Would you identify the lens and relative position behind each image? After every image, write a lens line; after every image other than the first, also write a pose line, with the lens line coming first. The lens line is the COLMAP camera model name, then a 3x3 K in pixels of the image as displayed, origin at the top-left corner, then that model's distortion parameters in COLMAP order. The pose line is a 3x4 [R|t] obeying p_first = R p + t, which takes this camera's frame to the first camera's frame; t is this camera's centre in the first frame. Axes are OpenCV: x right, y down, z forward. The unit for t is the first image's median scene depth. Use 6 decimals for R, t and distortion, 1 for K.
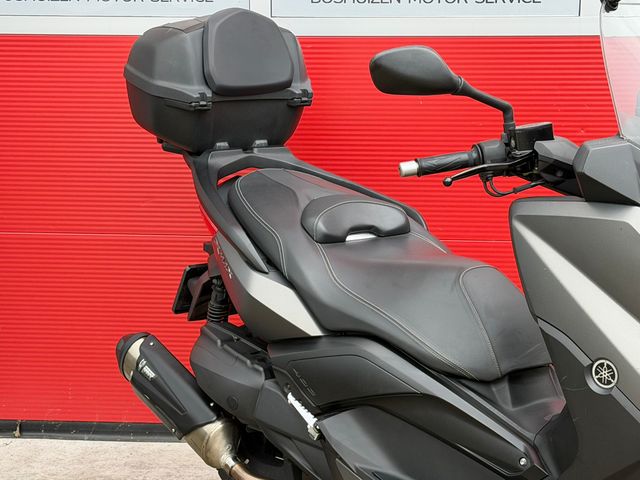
lens RADIAL K [[1337.9, 0, 315.8], [0, 1337.9, 251.9], [0, 0, 1]] dist [0.138233, 0.000000]
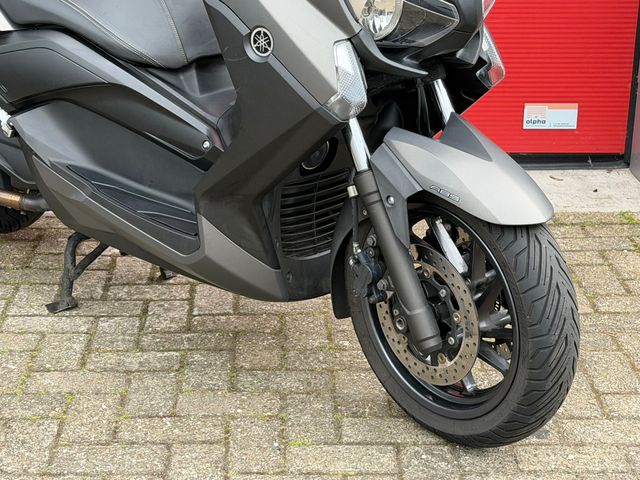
lens RADIAL K [[1337.9, 0, 326.9], [0, 1337.9, 251.3], [0, 0, 1]] dist [0.138233, 0.000000]
pose [[0.990604, -0.034613, 0.132306, 0.094710], [0.012333, 0.986110, 0.165634, 0.060545], [-0.136202, -0.162446, 0.977272, -0.014173]]
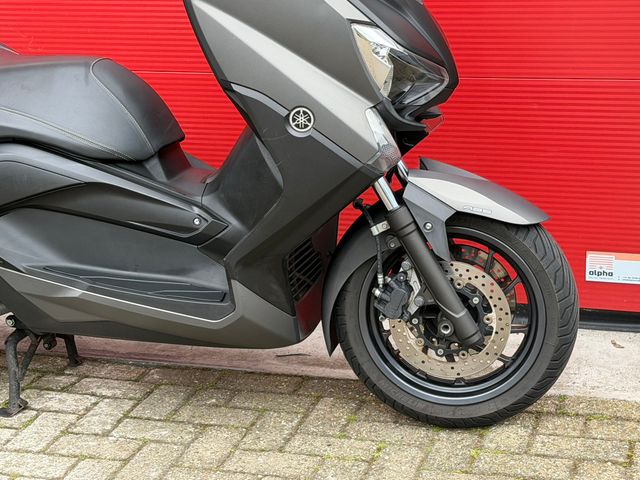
lens RADIAL K [[1337.9, 0, 322.5], [0, 1337.9, 242.4], [0, 0, 1]] dist [0.138233, 0.000000]
pose [[0.820207, -0.198969, 0.536350, -0.322501], [0.140518, 0.978914, 0.148261, 0.018686], [-0.554540, -0.046238, 0.830871, 0.007557]]
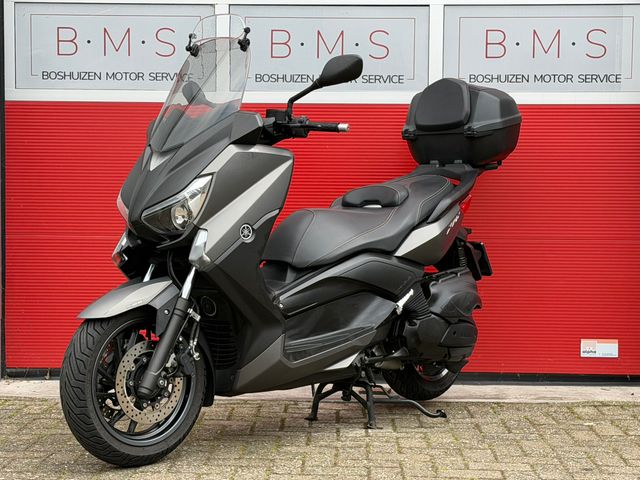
lens RADIAL K [[1337.9, 0, 323.0], [0, 1337.9, 251.6], [0, 0, 1]] dist [0.138233, 0.000000]
pose [[0.997174, 0.003749, 0.075038, -0.054295], [0.006032, 0.991537, -0.129687, 0.274314], [-0.074889, 0.129773, 0.988712, -0.656118]]
